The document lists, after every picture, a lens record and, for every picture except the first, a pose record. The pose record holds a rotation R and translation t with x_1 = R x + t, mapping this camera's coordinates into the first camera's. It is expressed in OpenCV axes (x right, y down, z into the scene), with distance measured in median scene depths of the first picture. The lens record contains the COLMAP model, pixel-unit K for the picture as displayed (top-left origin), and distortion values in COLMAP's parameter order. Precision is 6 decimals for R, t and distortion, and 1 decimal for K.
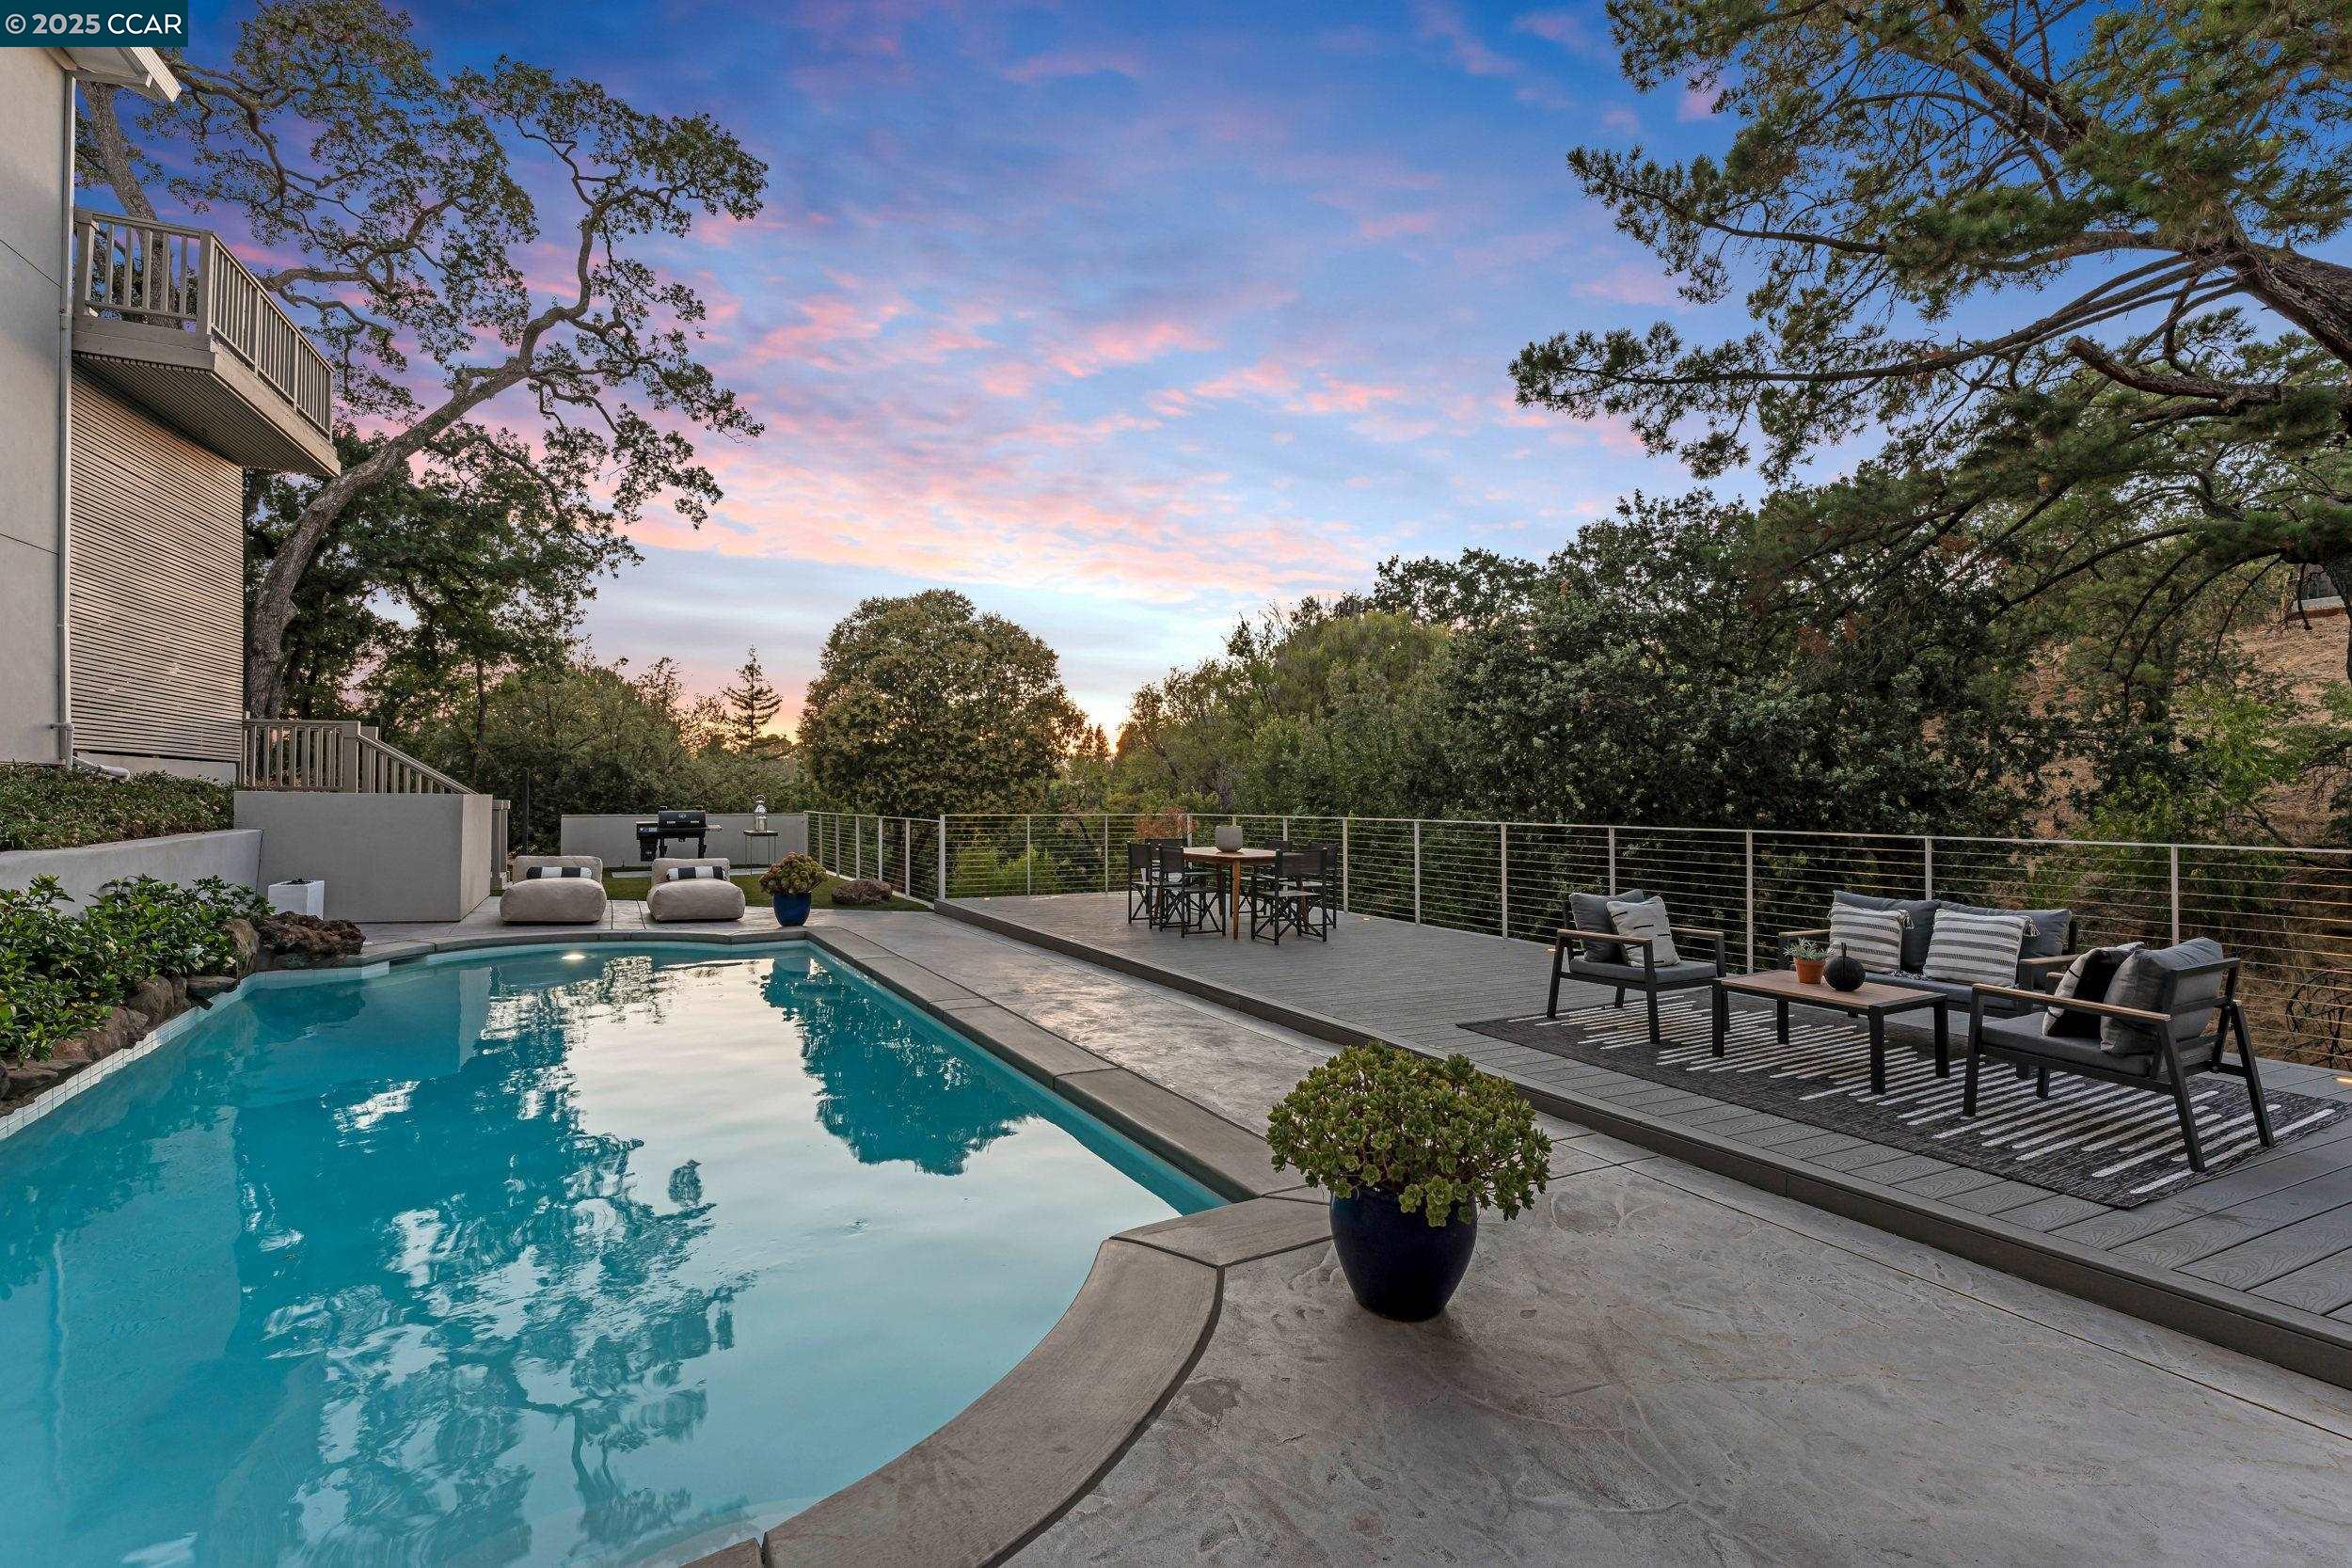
lens RADIAL K [[1029.5, 0, 1176.0], [0, 1029.5, 784.0], [0, 0, 1]] dist [-0.000699, 0.000098]
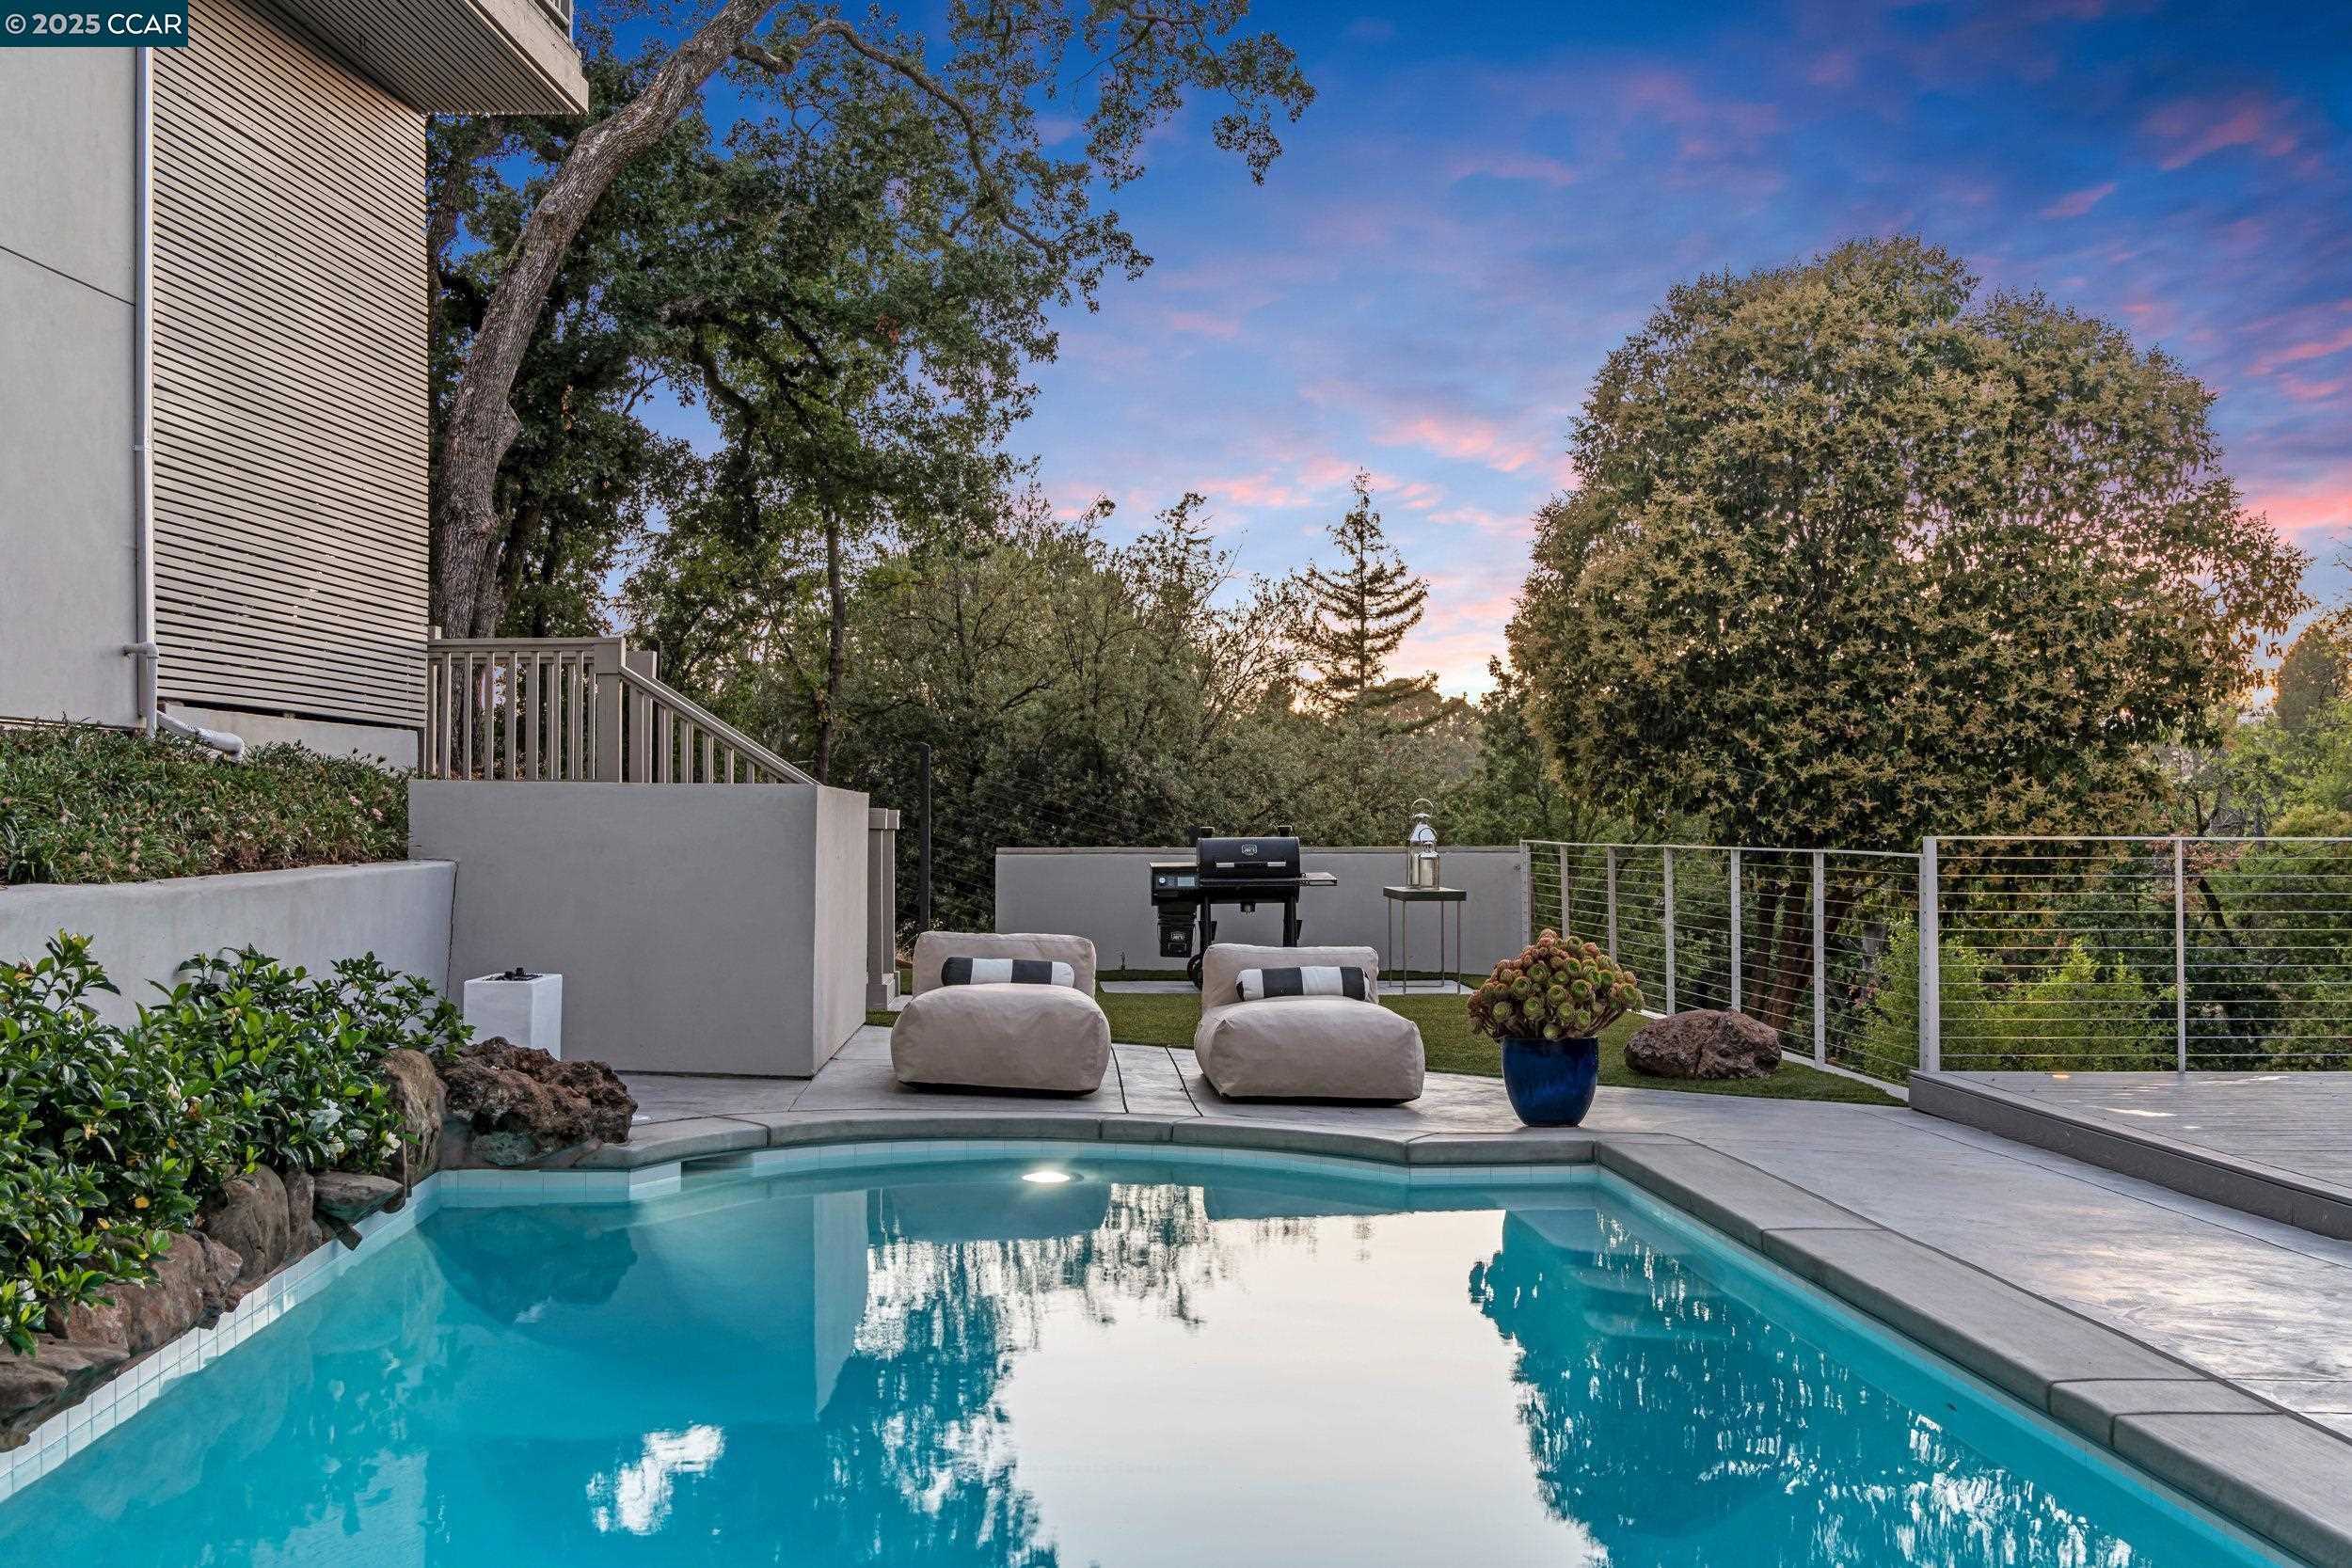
lens RADIAL K [[2437.0, 0, 1176.0], [0, 2437.0, 784.0], [0, 0, 1]] dist [-0.000054, 0.000013]
pose [[0.900887, -0.013058, -0.433858, -0.091250], [0.008258, 0.999882, -0.012946, 0.019766], [0.433976, 0.008080, 0.900888, 0.116035]]
